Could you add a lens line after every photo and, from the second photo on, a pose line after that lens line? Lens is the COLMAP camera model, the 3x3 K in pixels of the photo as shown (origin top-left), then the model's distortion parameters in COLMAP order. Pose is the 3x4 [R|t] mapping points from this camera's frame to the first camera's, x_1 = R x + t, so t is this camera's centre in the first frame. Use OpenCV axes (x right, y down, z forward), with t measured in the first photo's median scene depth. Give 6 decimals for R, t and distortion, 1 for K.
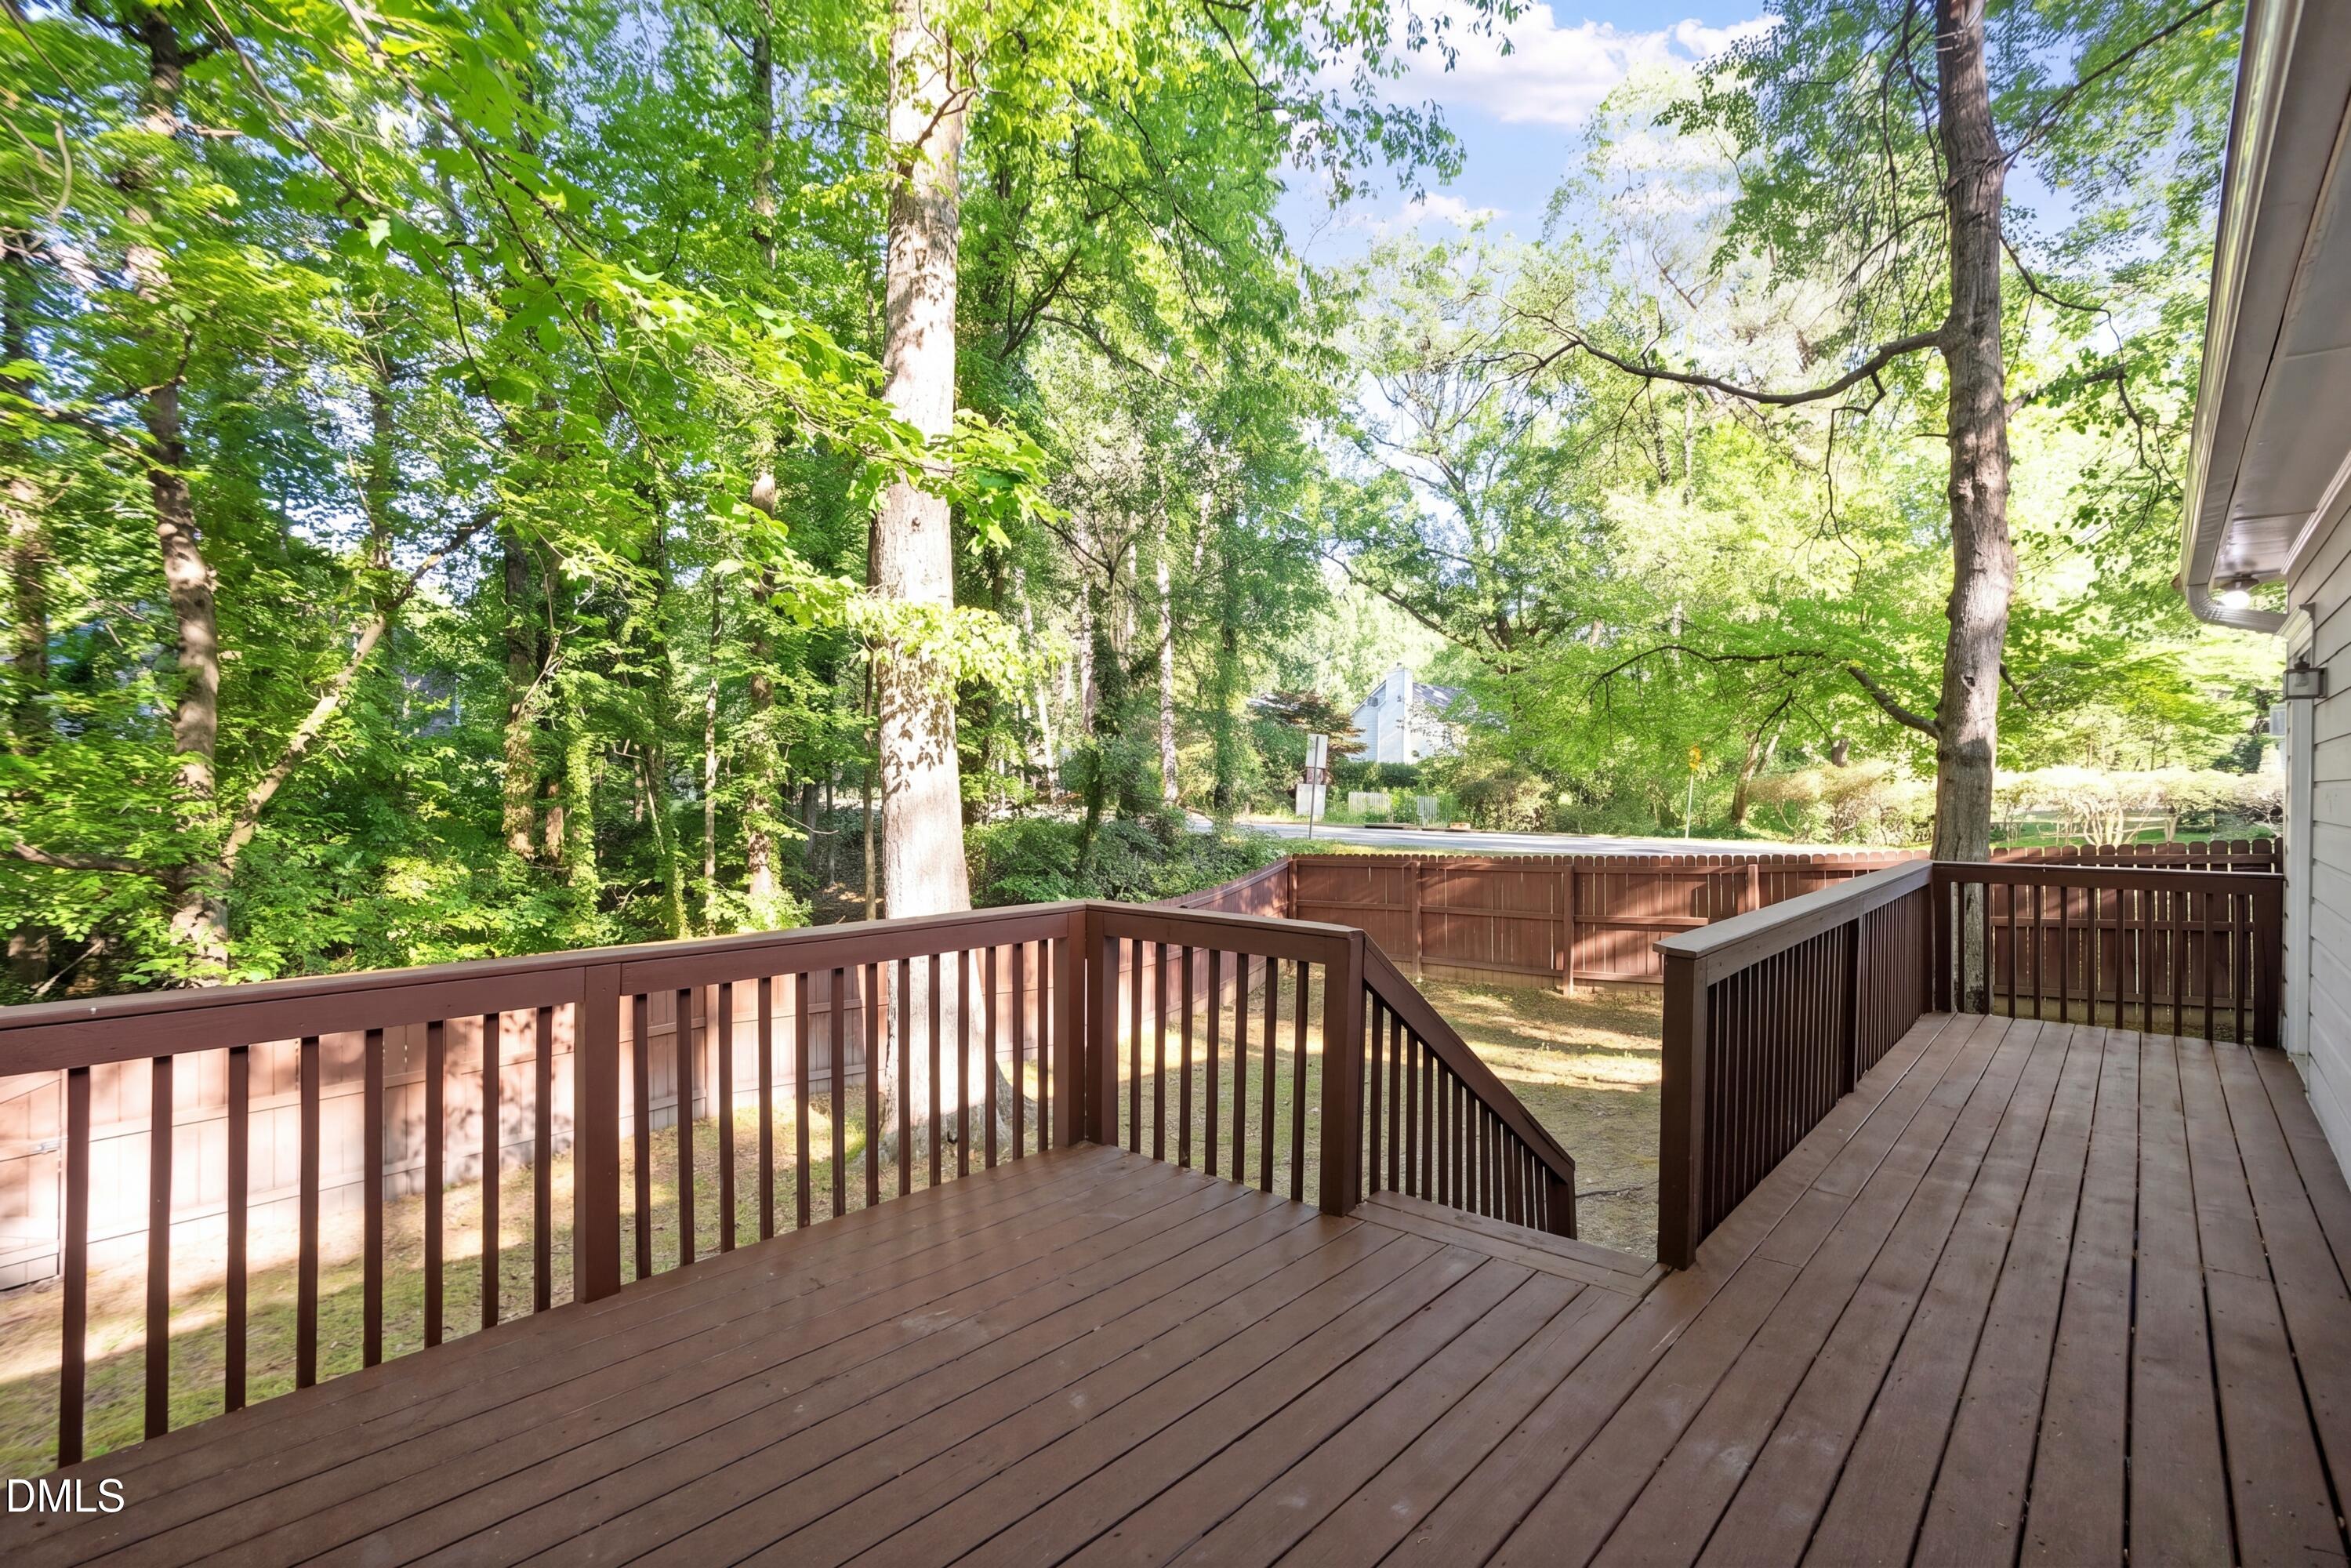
lens RADIAL K [[1138.7, 0, 1170.0], [0, 1138.7, 760.6], [0, 0, 1]] dist [-0.047506, 0.025687]
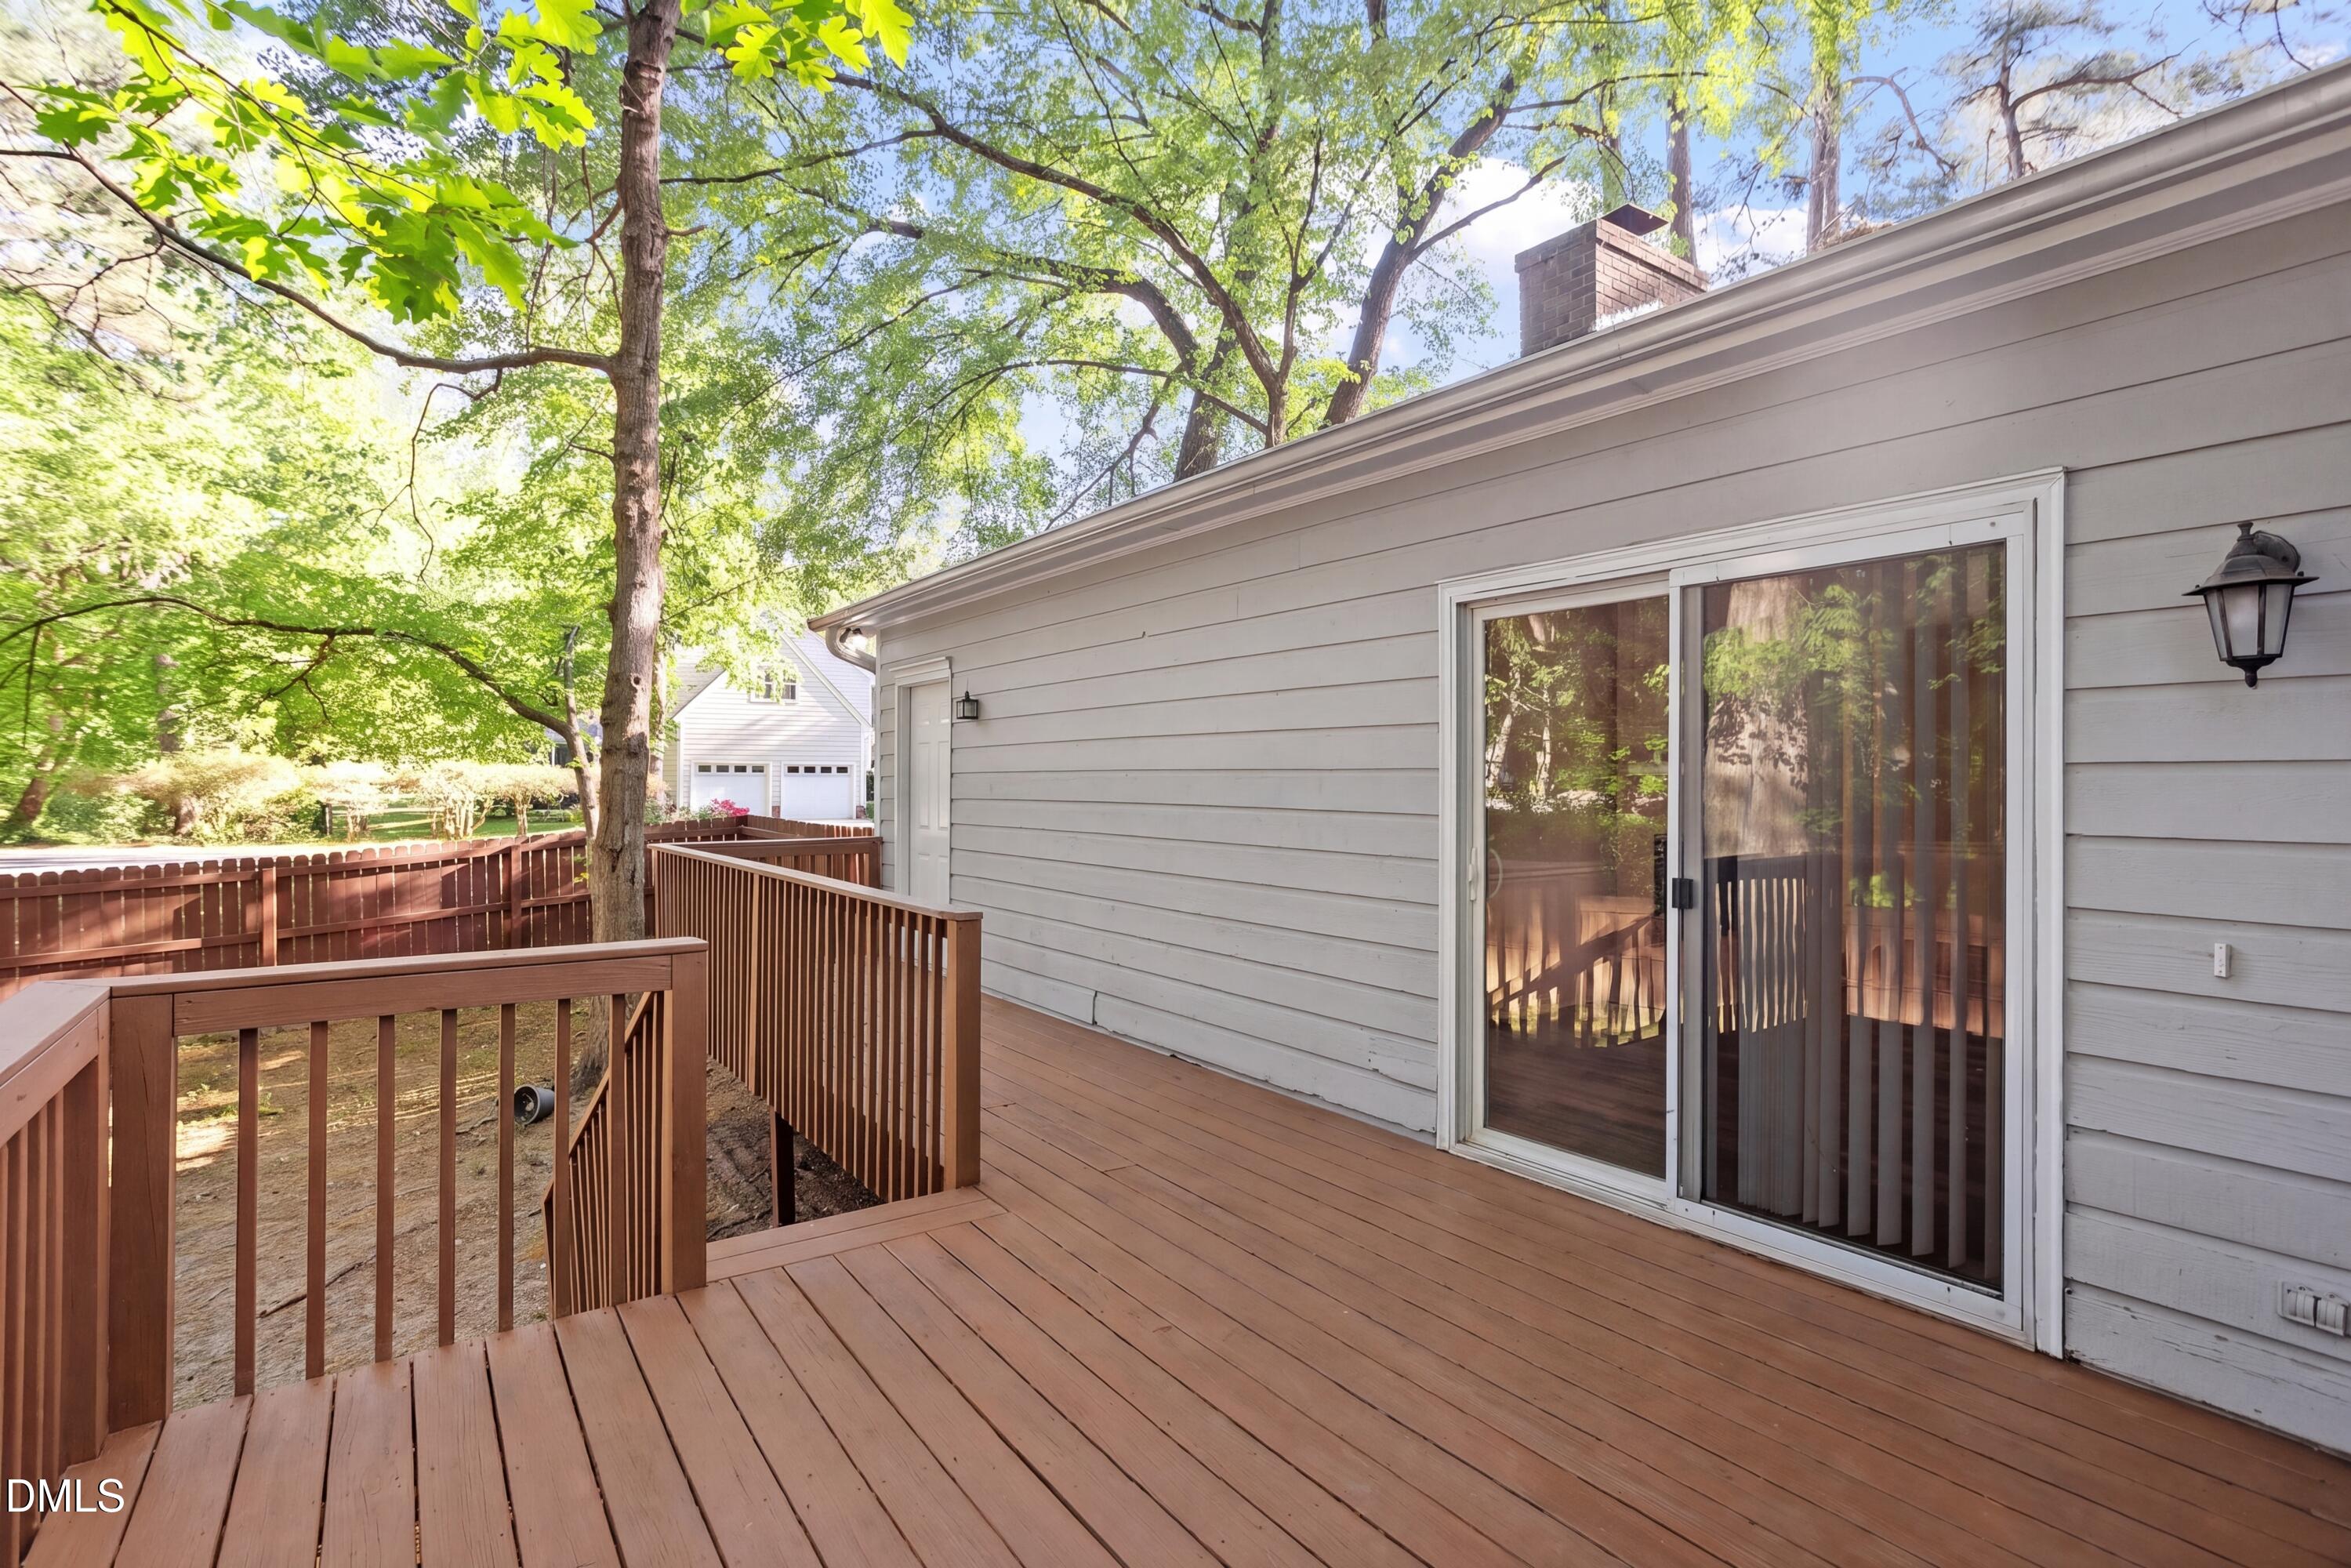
lens RADIAL K [[1138.7, 0, 1170.0], [0, 1138.7, 760.6], [0, 0, 1]] dist [-0.047506, 0.025687]
pose [[0.249473, 0.013333, 0.968290, -0.154865], [-0.022749, 0.999710, -0.007905, 0.001186], [-0.968115, -0.020056, 0.249704, 0.133365]]
